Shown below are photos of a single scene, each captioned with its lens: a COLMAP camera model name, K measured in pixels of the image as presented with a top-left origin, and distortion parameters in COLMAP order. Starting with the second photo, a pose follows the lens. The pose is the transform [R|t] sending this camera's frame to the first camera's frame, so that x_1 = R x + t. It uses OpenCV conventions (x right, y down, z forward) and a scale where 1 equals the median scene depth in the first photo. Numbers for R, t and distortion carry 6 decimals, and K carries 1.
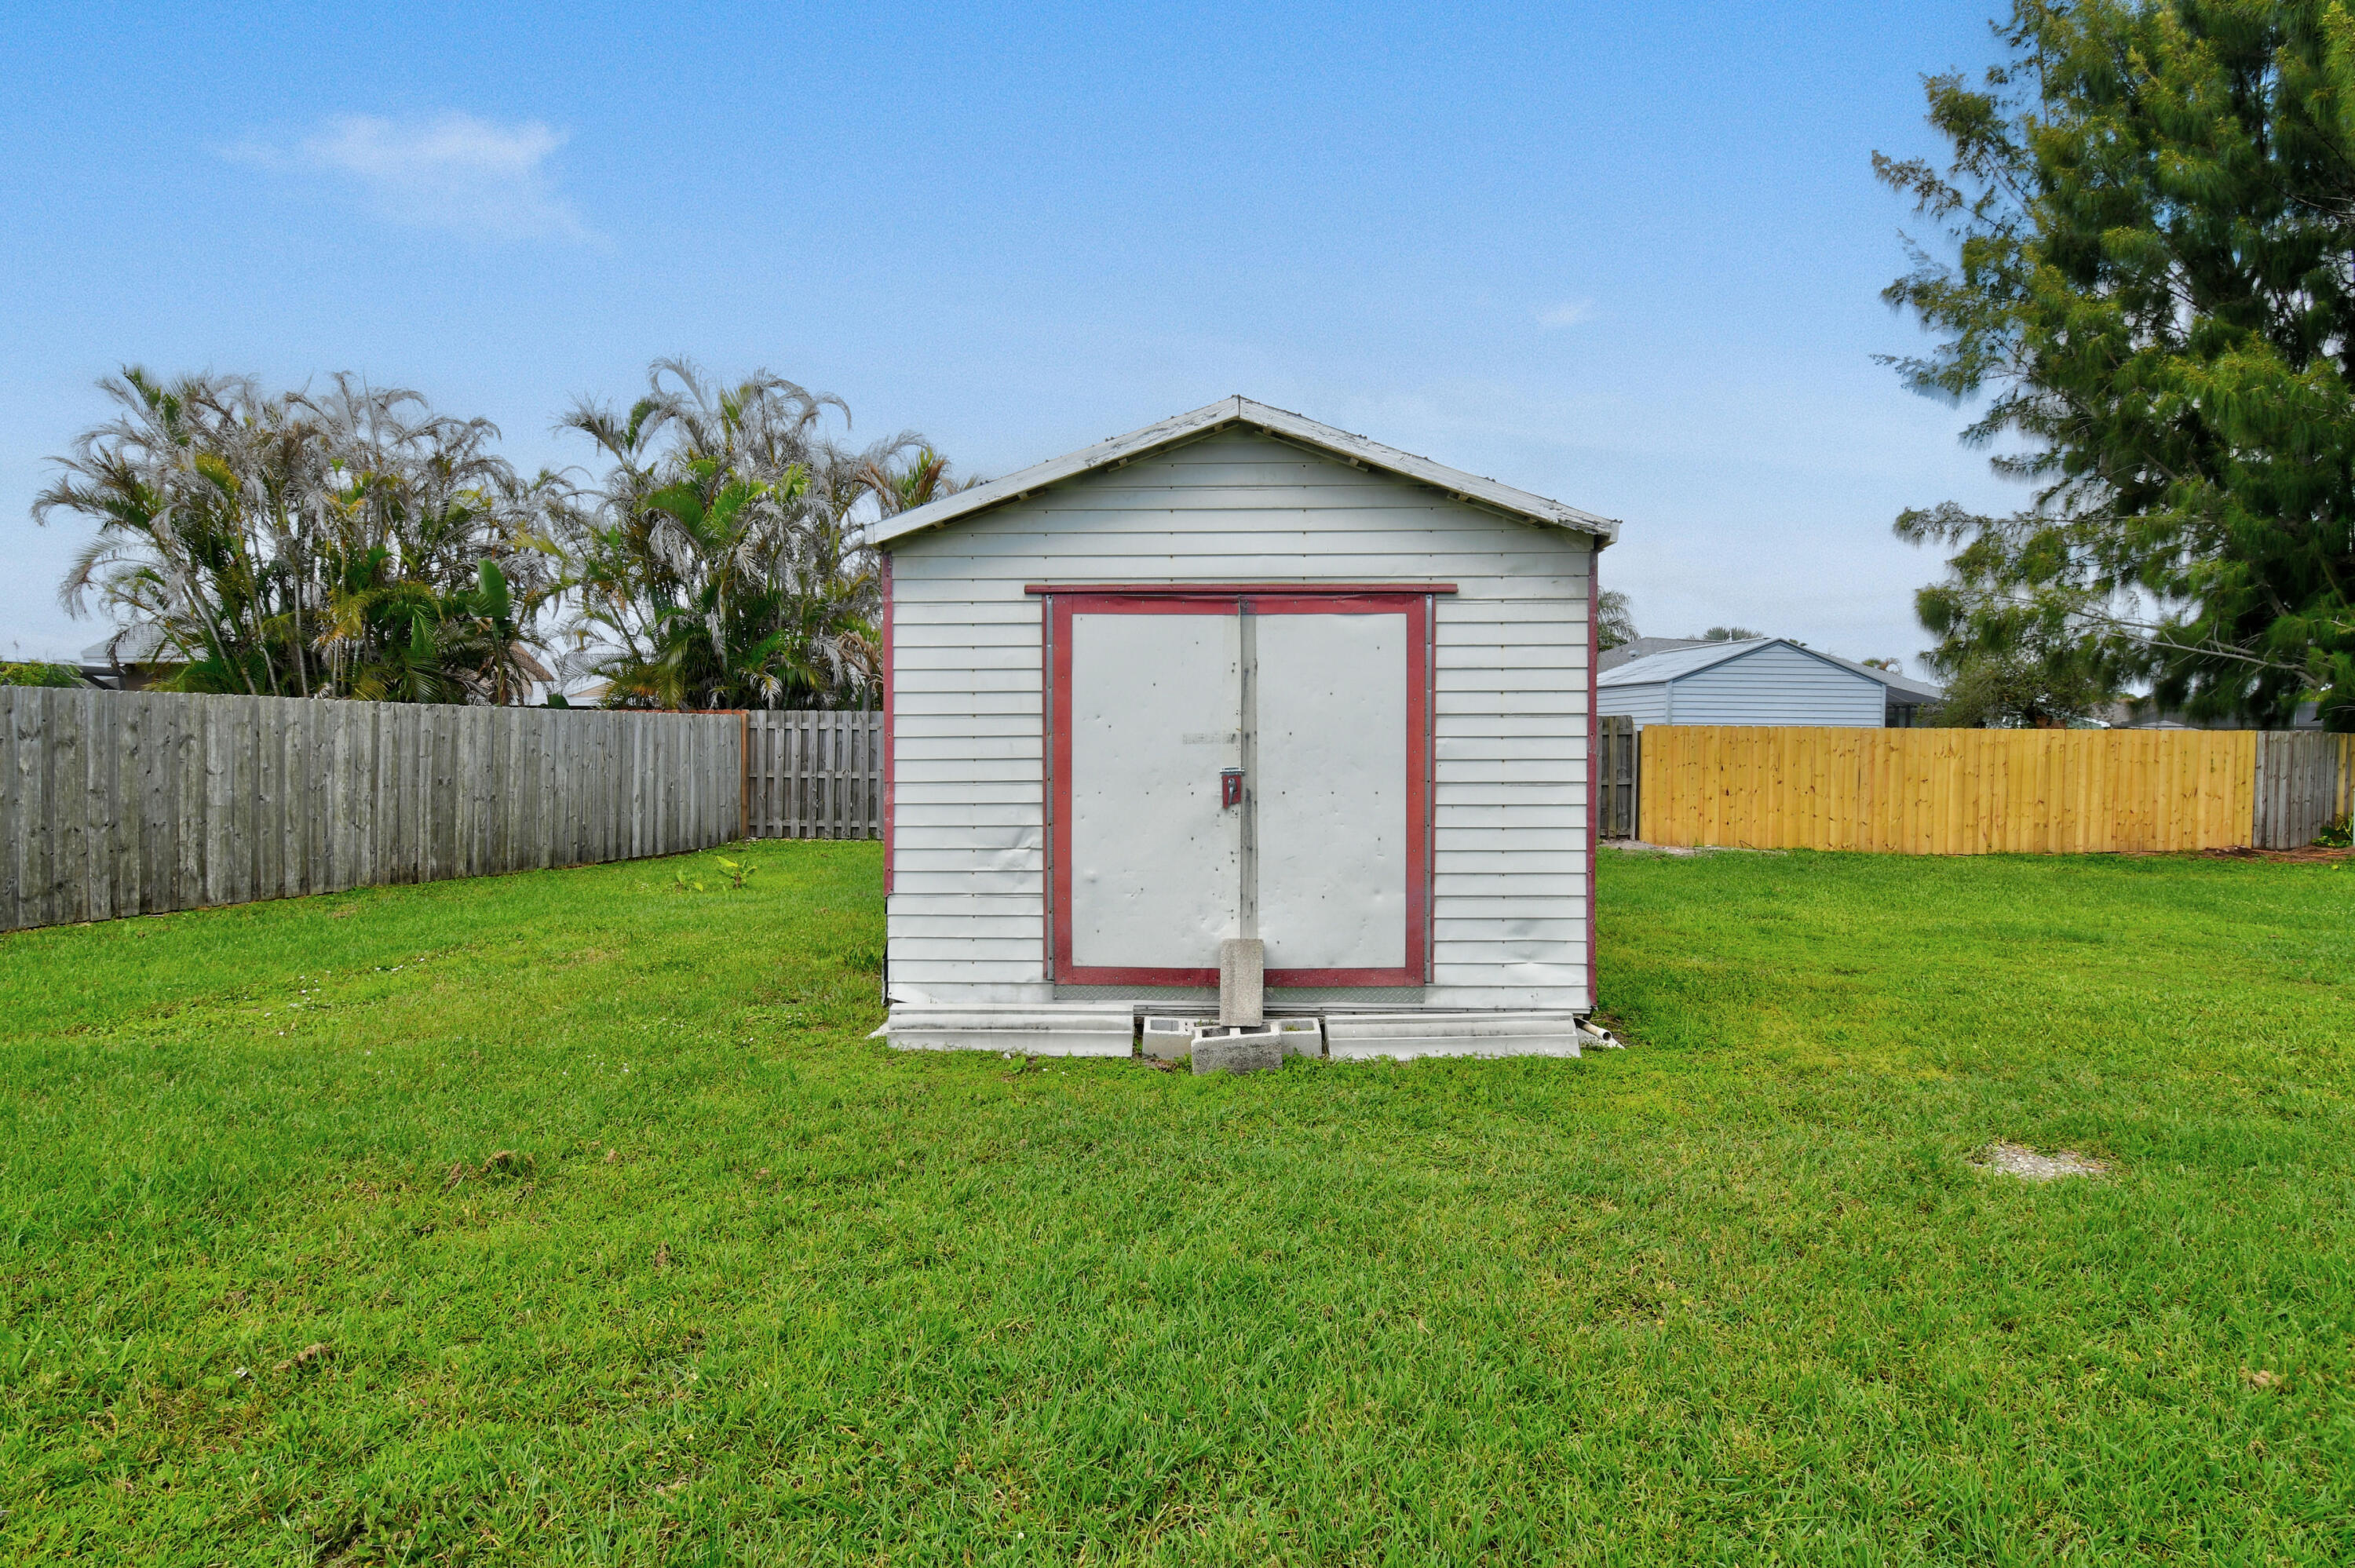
lens RADIAL K [[1333.2, 0, 1180.6], [0, 1333.2, 750.6], [0, 0, 1]] dist [-0.001255, 0.000297]
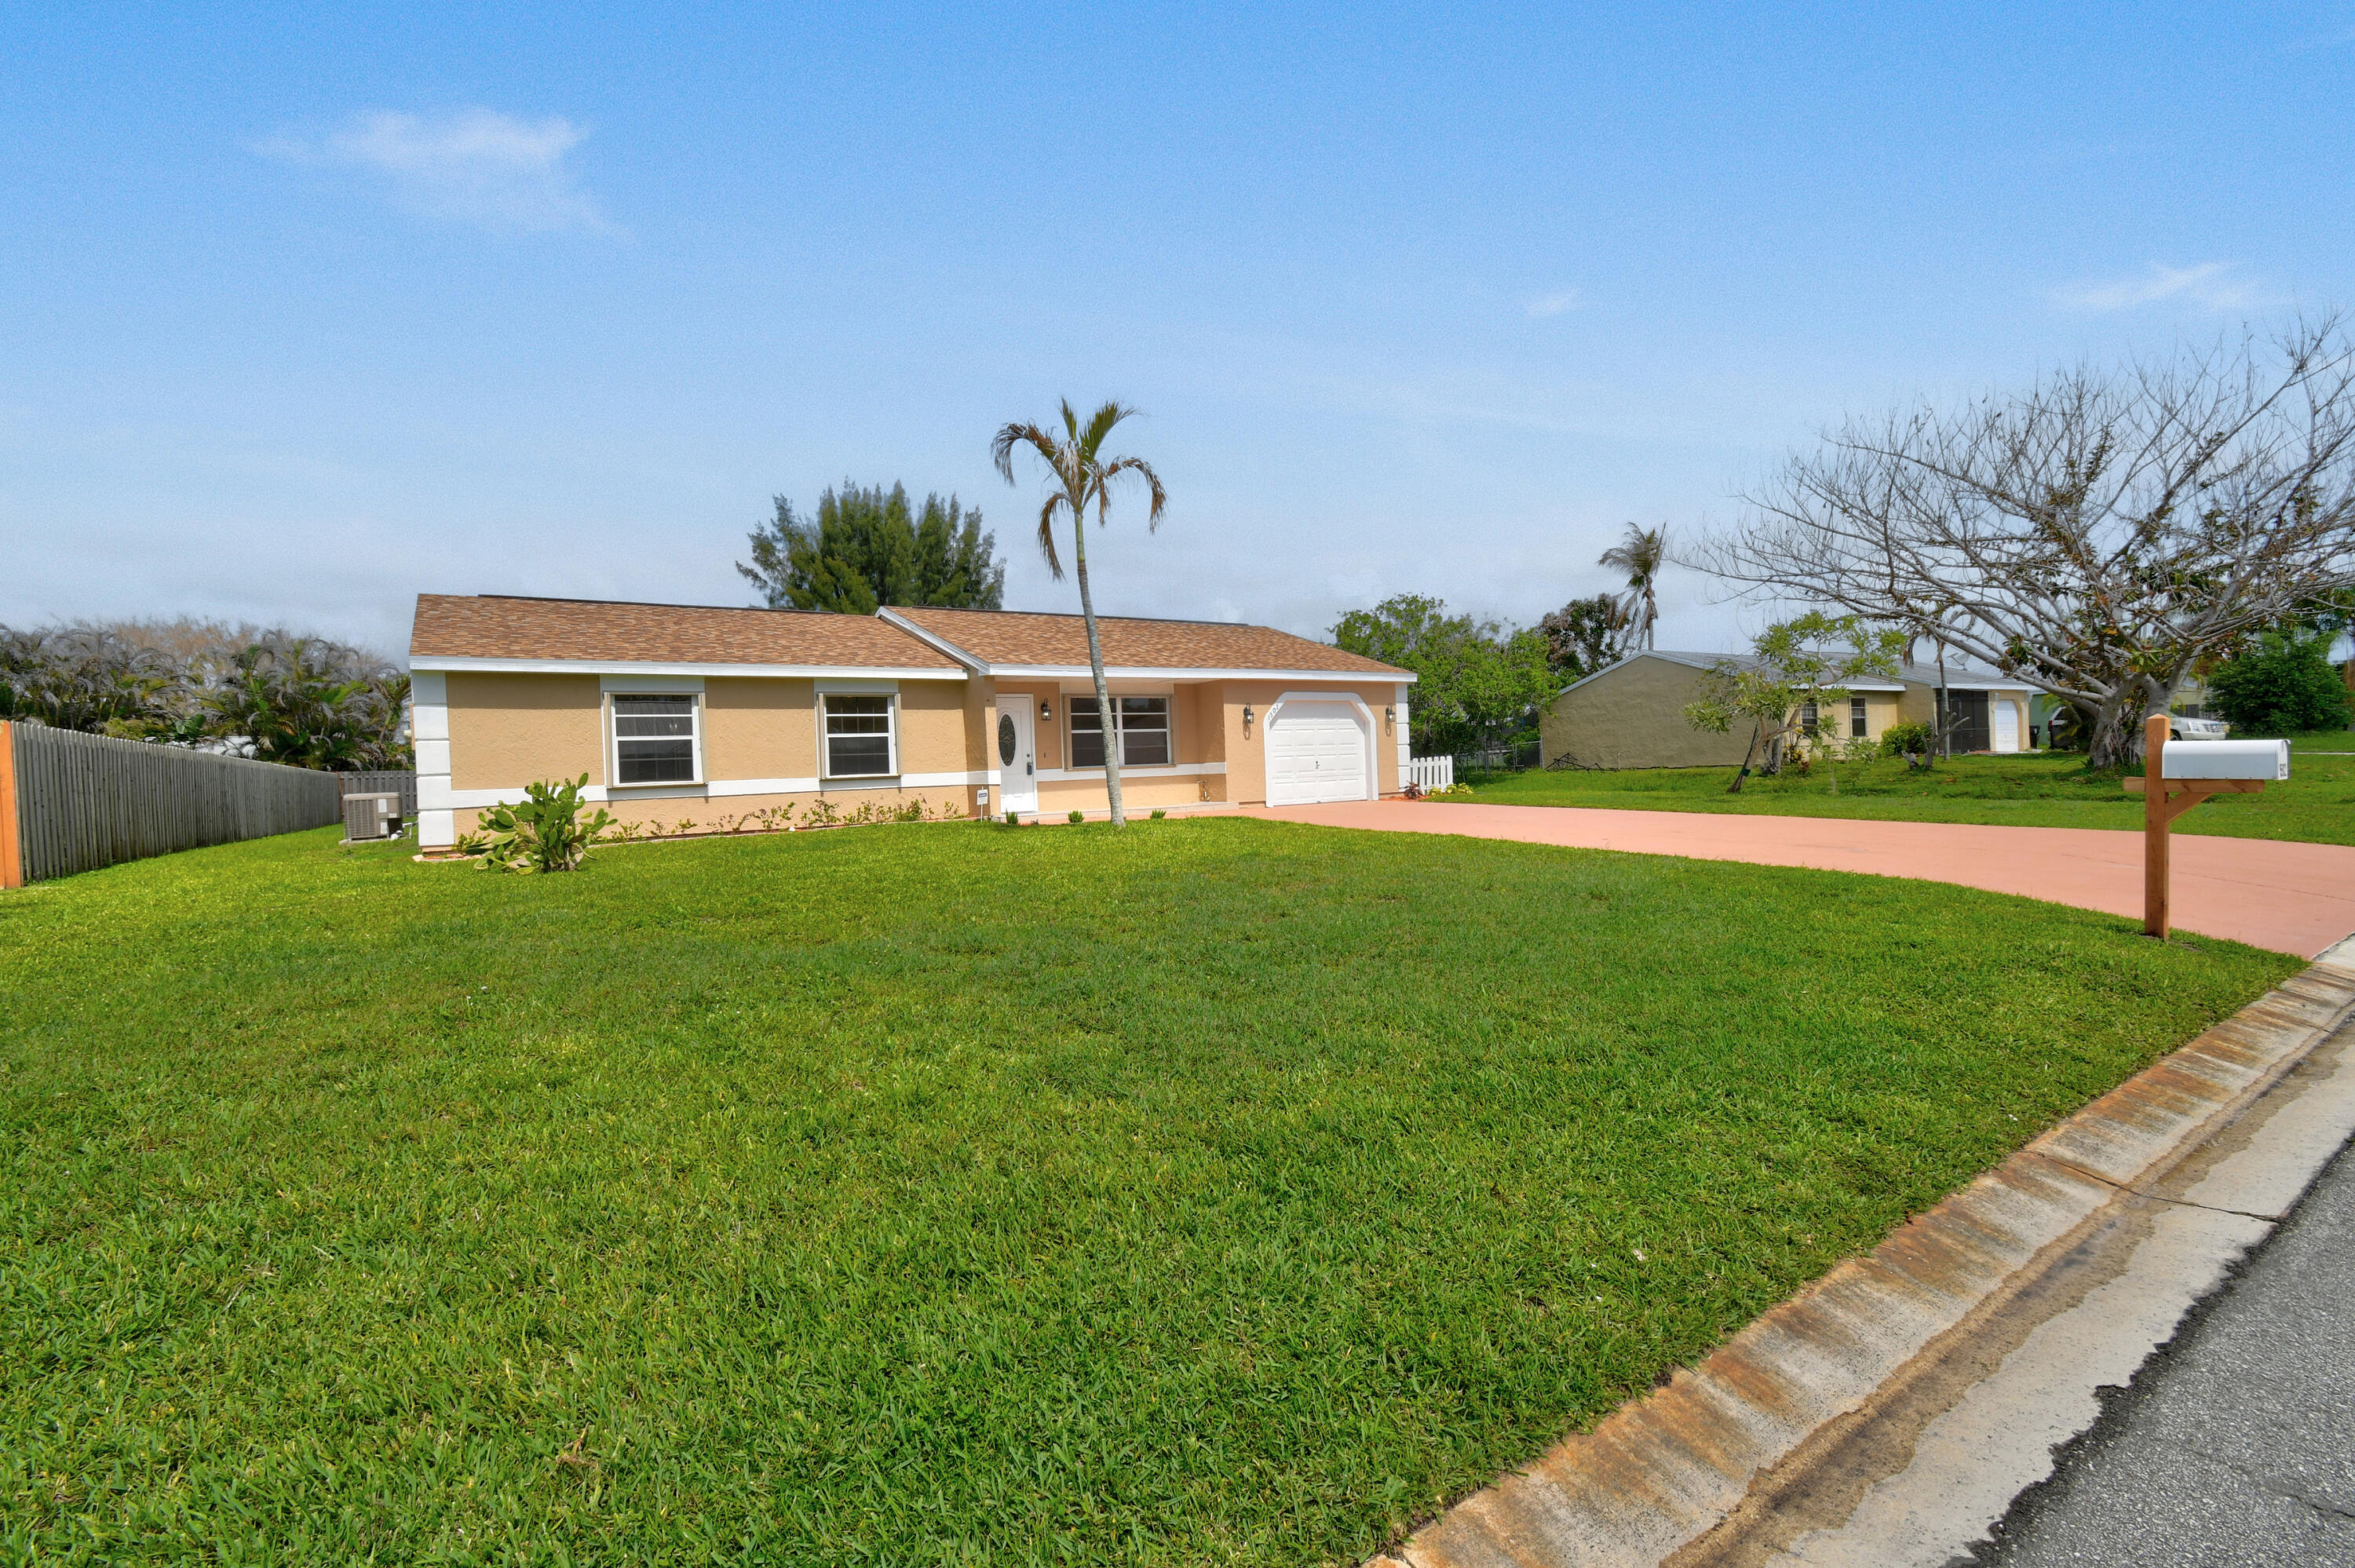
lens RADIAL K [[1034.5, 0, 1187.0], [0, 1034.5, 782.3], [0, 0, 1]] dist [0.008272, -0.000601]
pose [[0.628746, -0.043168, 0.776411, -0.857141], [0.051018, 0.998597, 0.014206, 0.045107], [-0.775935, 0.030679, 0.630066, -1.572228]]
